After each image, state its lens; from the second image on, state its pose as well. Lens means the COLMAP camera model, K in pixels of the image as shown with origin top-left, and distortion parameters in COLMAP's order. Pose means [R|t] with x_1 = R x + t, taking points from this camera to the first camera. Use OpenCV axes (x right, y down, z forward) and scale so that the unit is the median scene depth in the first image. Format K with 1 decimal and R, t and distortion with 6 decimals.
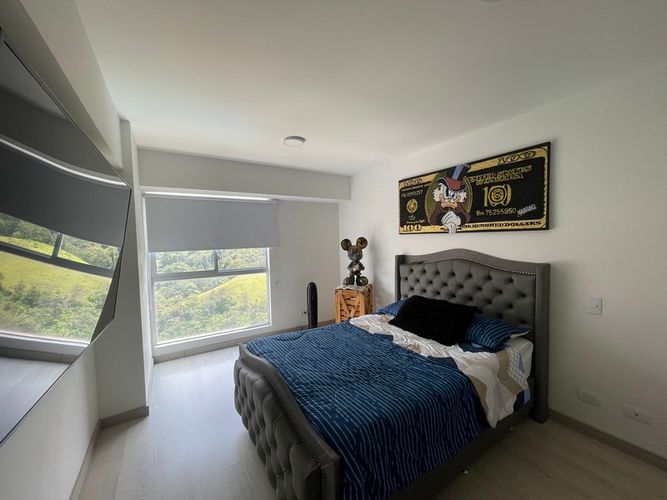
lens RADIAL K [[268.5, 0, 333.5], [0, 268.5, 250.0], [0, 0, 1]] dist [0.000622, 0.000410]
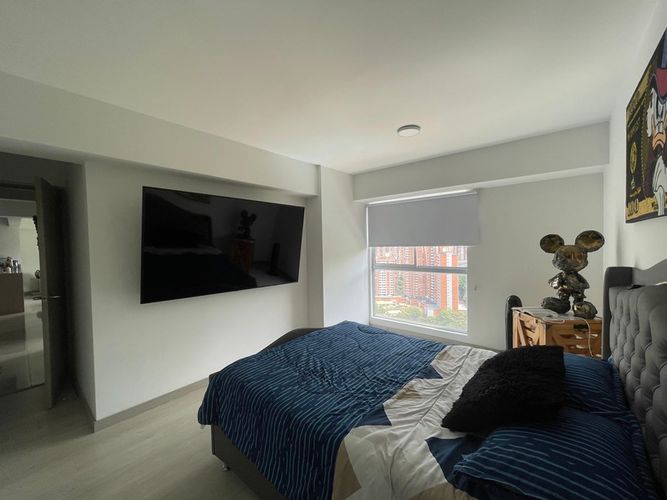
lens RADIAL K [[268.5, 0, 333.5], [0, 268.5, 250.0], [0, 0, 1]] dist [0.000622, 0.000410]
pose [[0.309059, 0.037074, -0.950320, 0.615792], [-0.030547, 0.999111, 0.029044, -0.010327], [0.950552, 0.020053, 0.309917, 0.427521]]
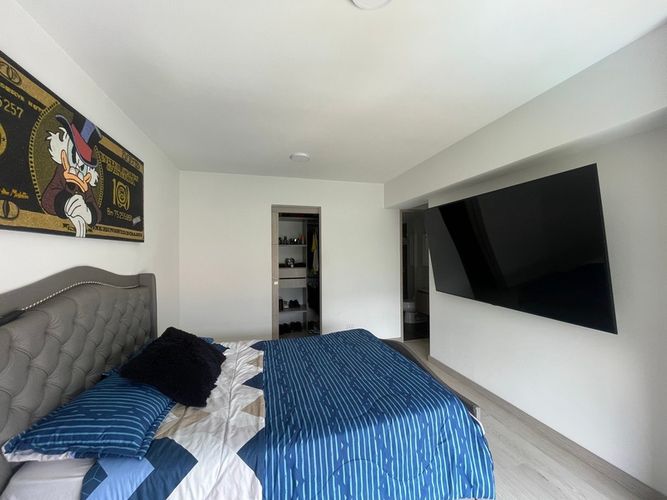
lens RADIAL K [[268.5, 0, 333.5], [0, 268.5, 250.0], [0, 0, 1]] dist [0.000622, 0.000410]
pose [[-0.957241, 0.031773, 0.287543, -0.173997], [0.040307, 0.998904, 0.023808, -0.027525], [-0.286472, 0.034380, -0.957472, 1.281969]]
